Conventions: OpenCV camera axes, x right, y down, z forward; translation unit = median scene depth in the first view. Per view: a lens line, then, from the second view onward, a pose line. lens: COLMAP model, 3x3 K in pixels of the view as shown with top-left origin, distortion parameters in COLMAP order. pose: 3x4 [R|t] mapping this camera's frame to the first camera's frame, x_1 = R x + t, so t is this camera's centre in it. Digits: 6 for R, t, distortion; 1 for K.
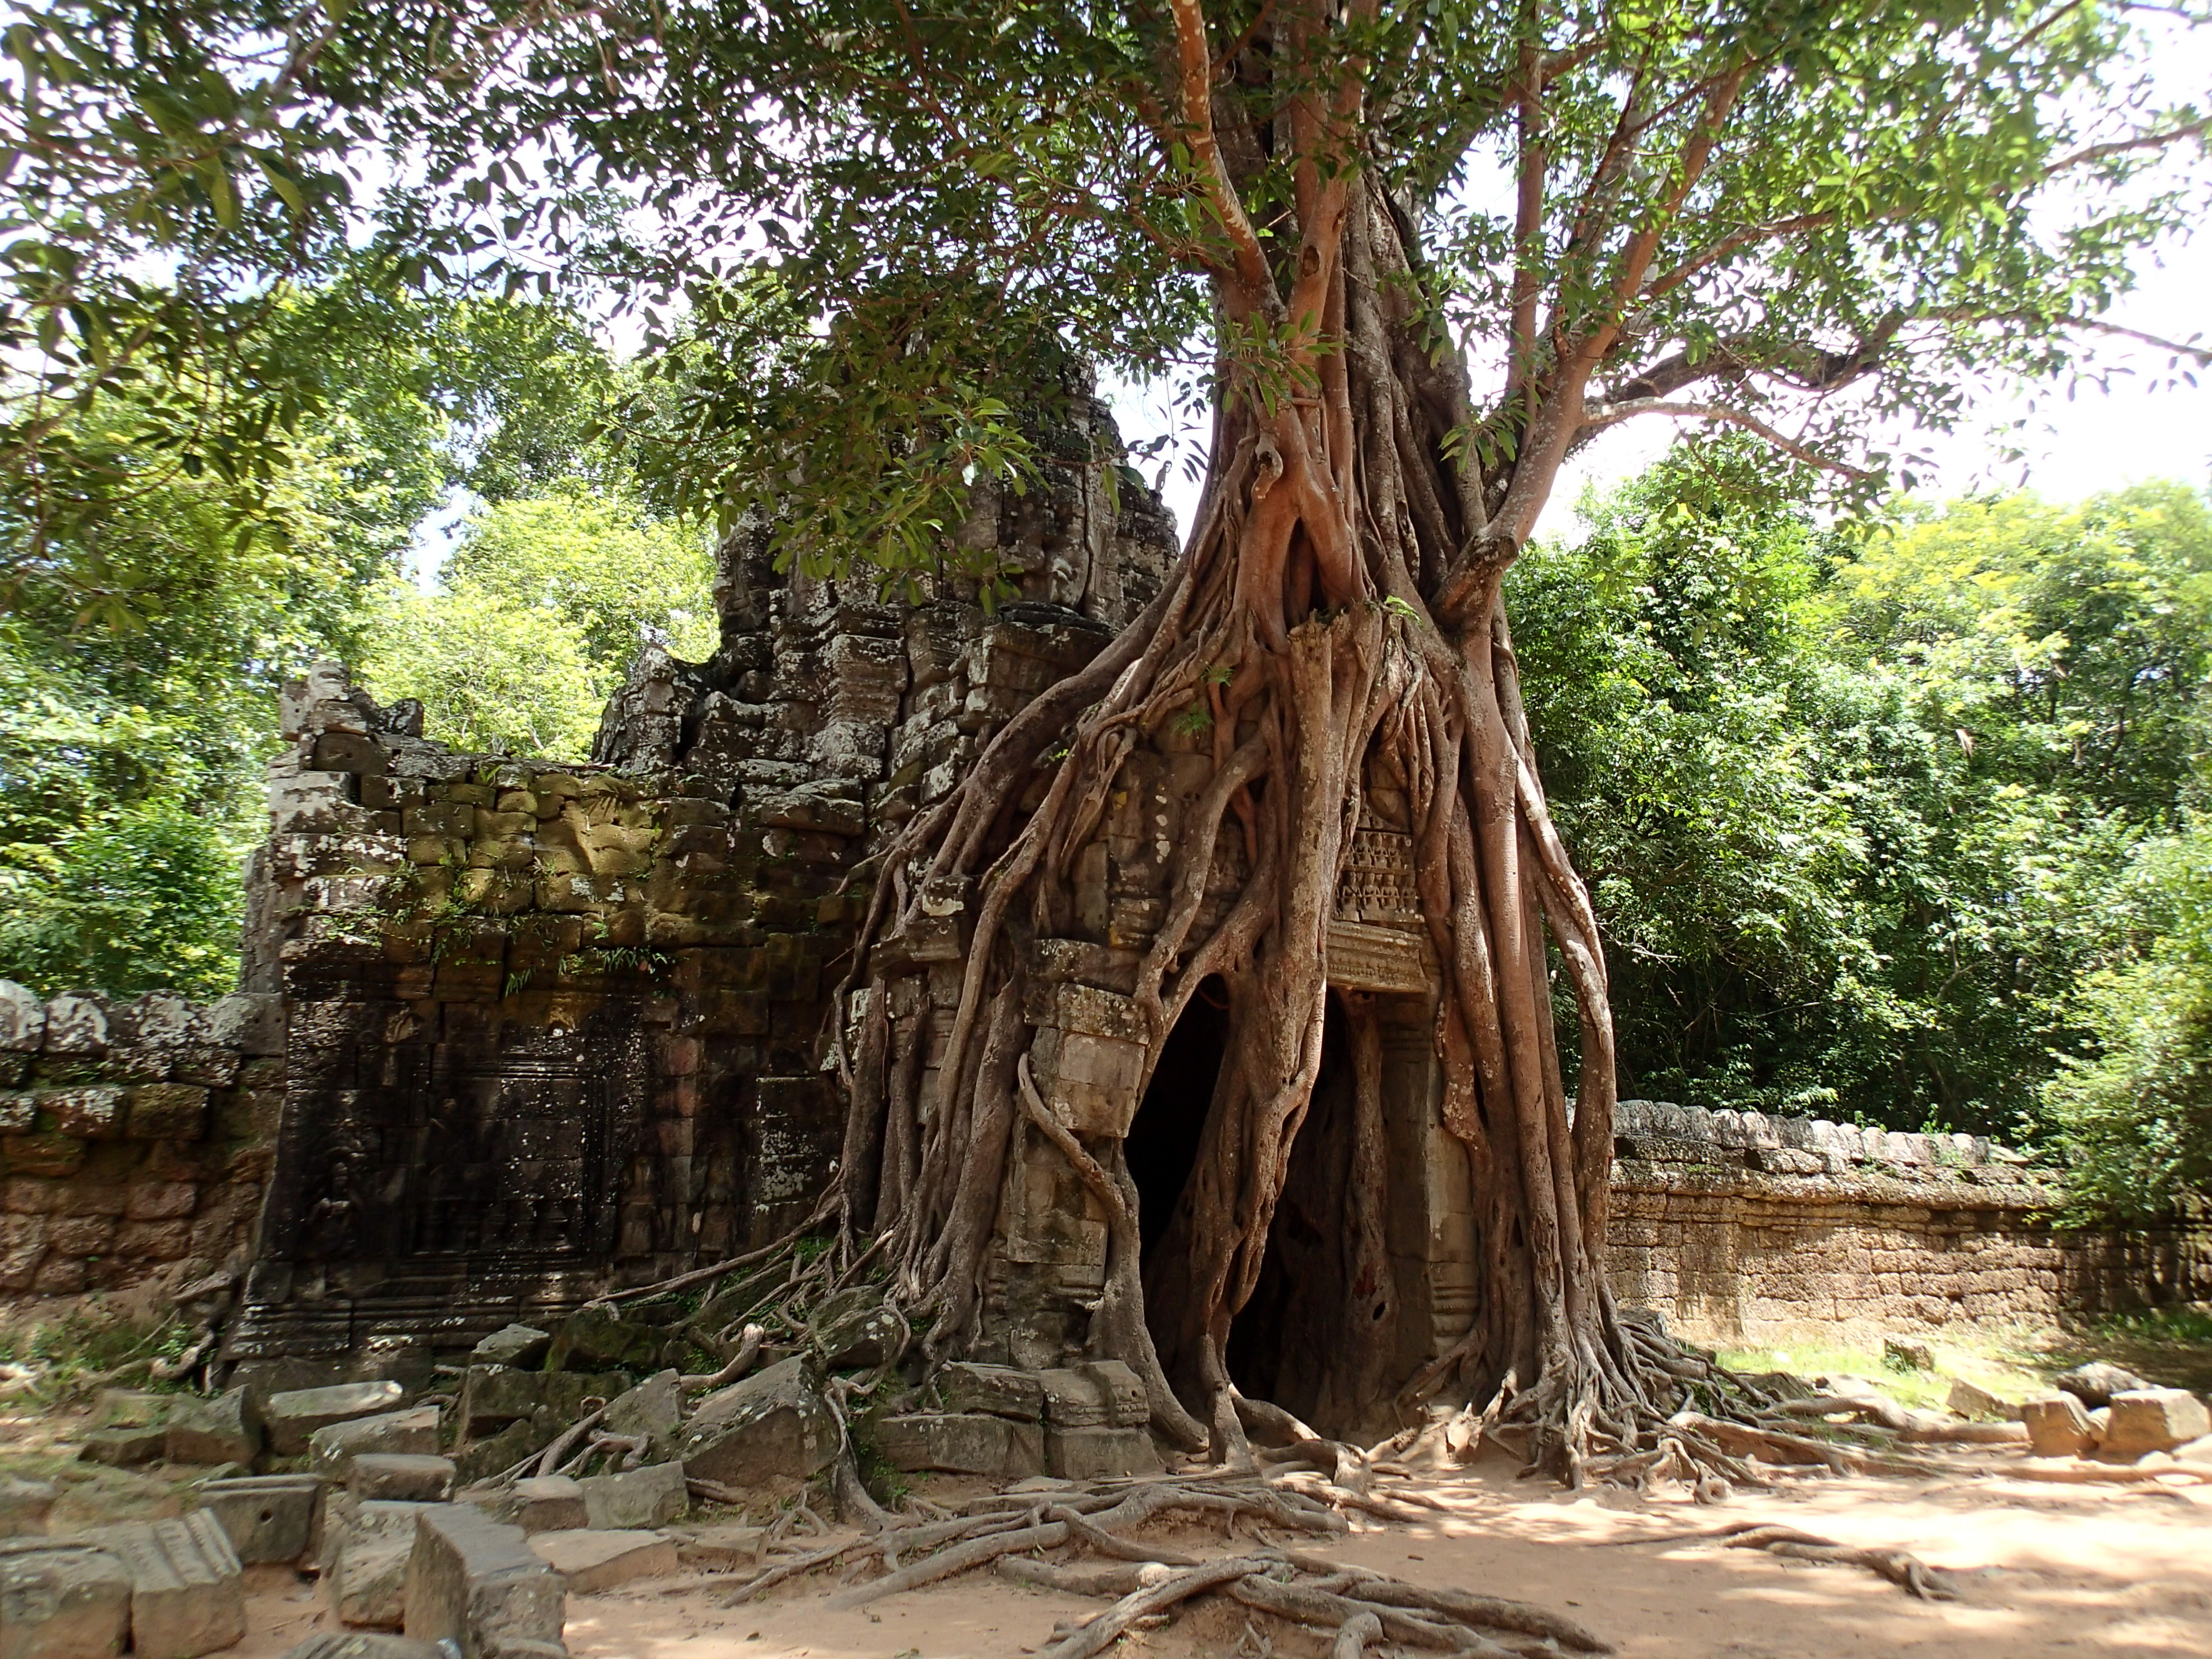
lens RADIAL K [[1656.3, 0, 1102.5], [0, 1656.3, 811.5], [0, 0, 1]] dist [0.011285, 0.002845]
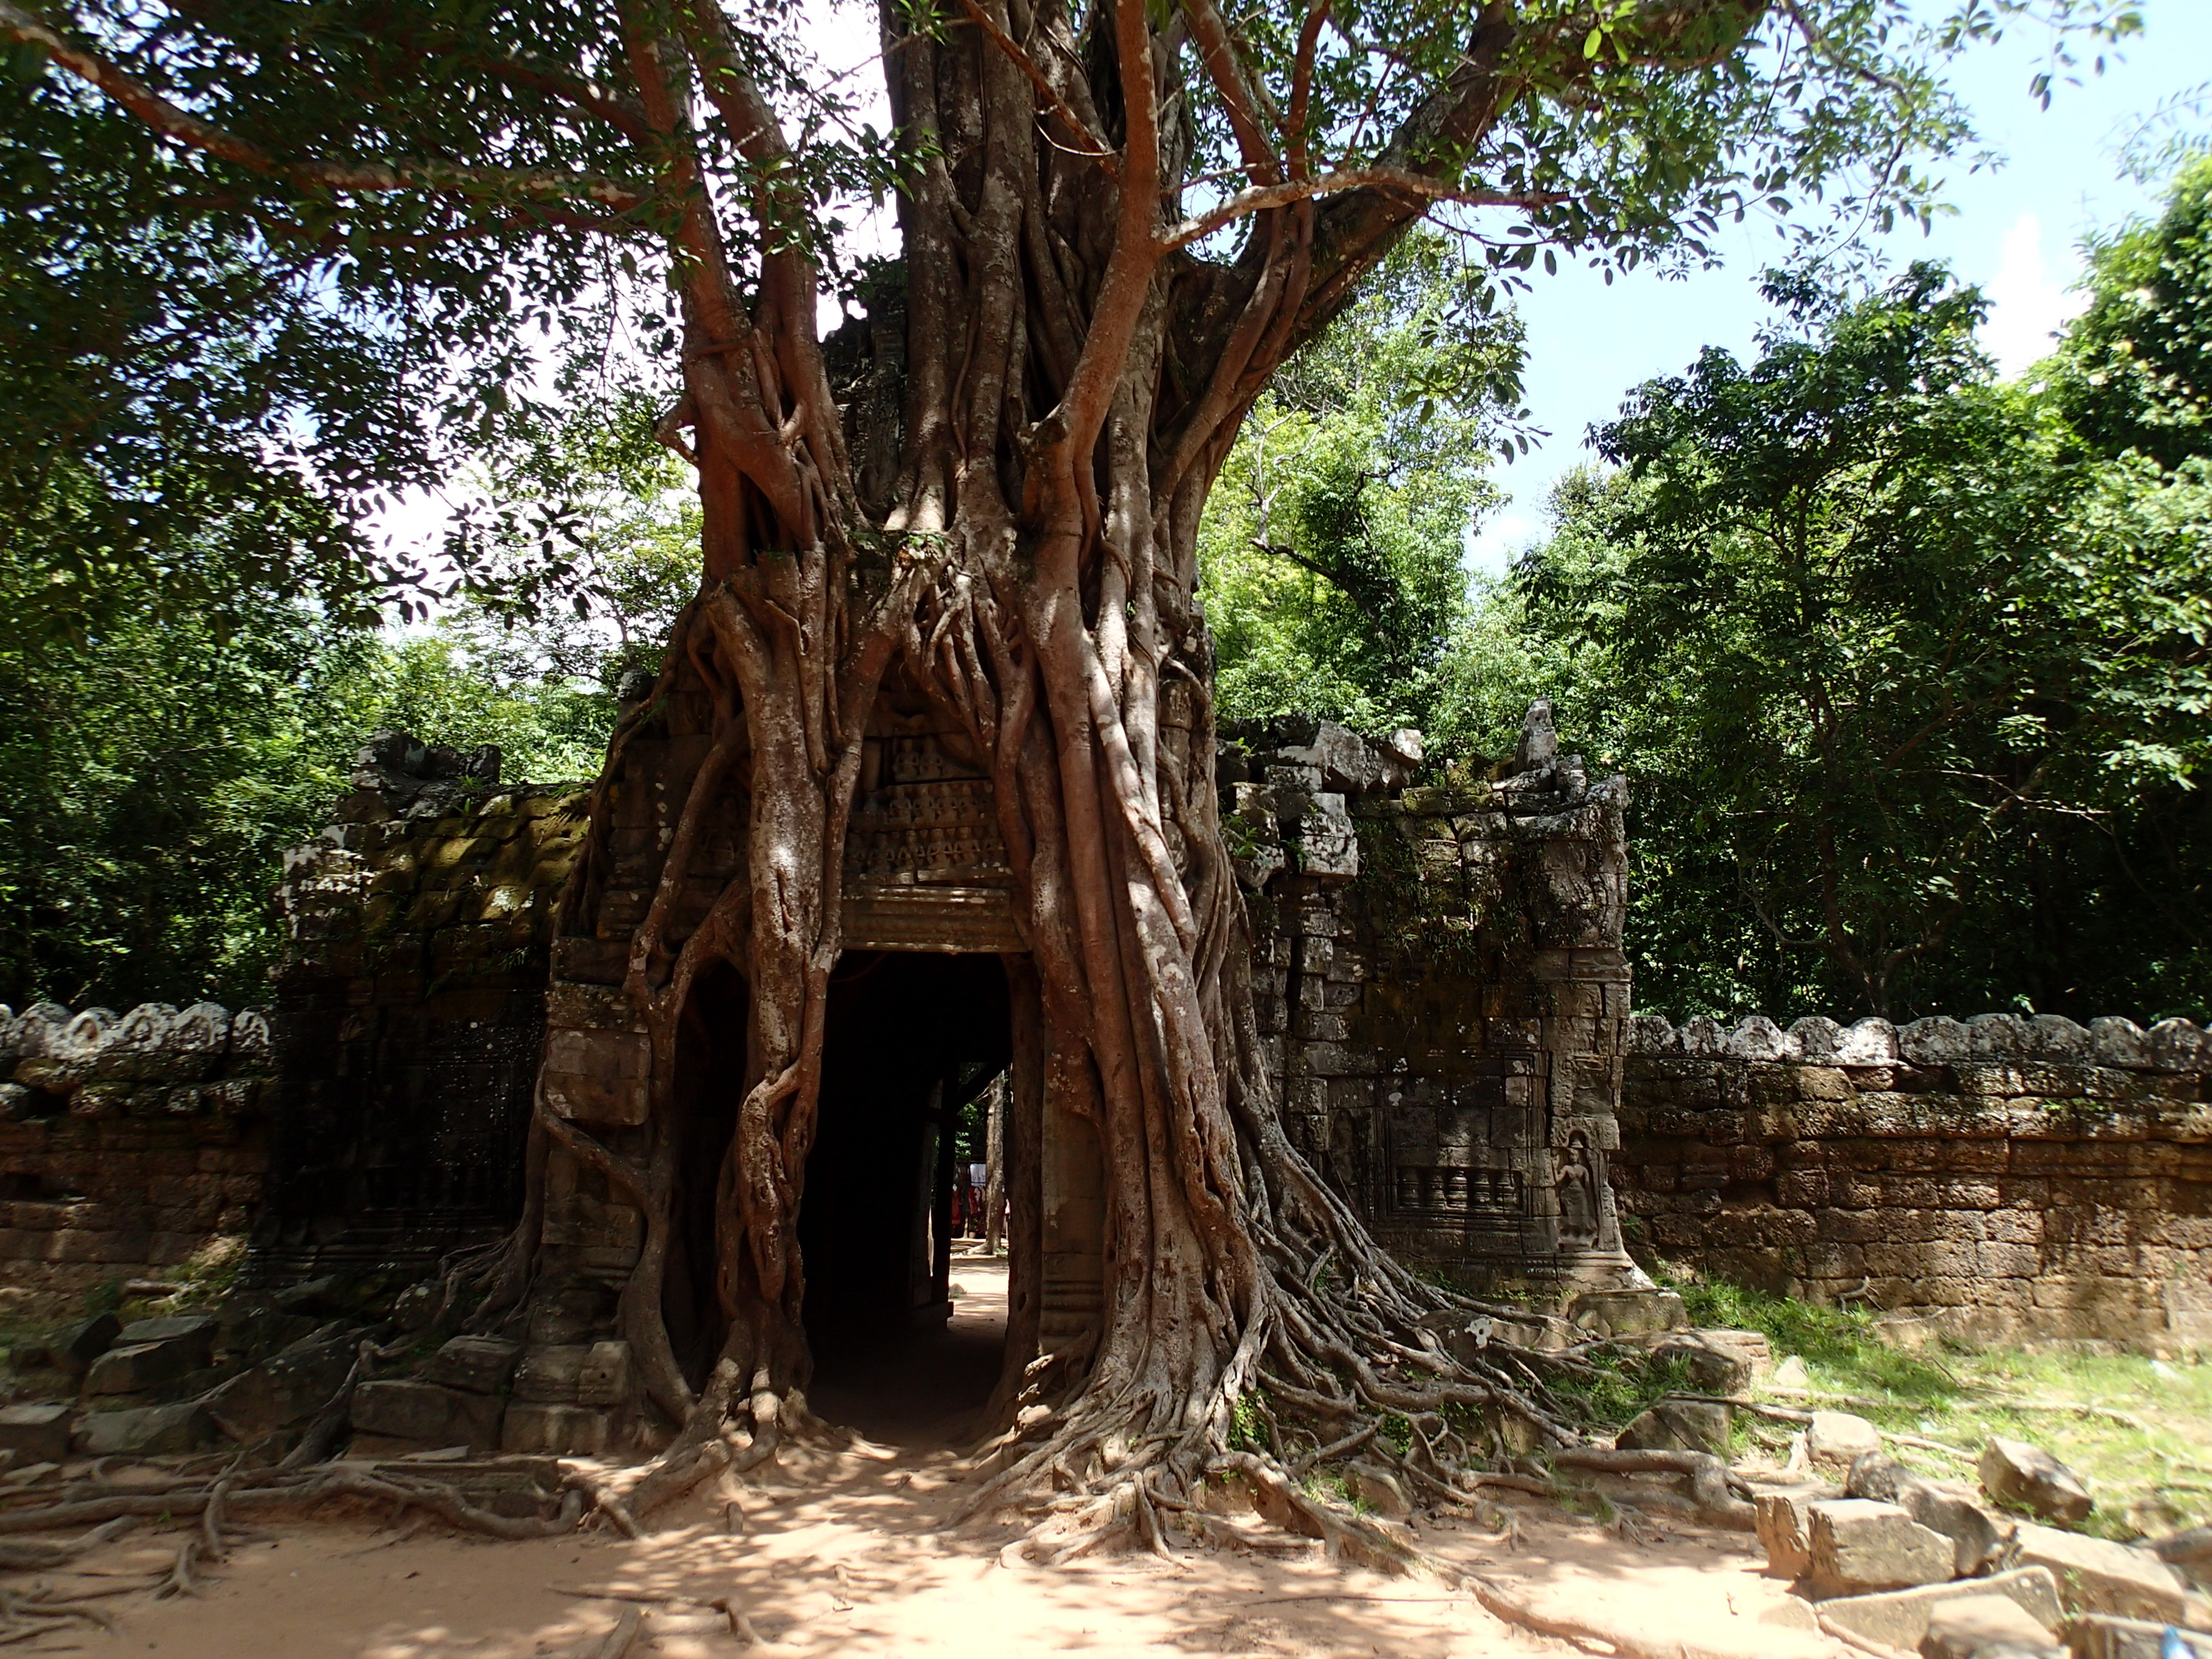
lens RADIAL K [[1656.3, 0, 1102.5], [0, 1656.3, 811.5], [0, 0, 1]] dist [0.011285, 0.002845]
pose [[0.829144, -0.105181, -0.549051, 0.737216], [0.137492, 0.990341, 0.017915, 0.024159], [0.541863, -0.090344, 0.835597, 0.285346]]
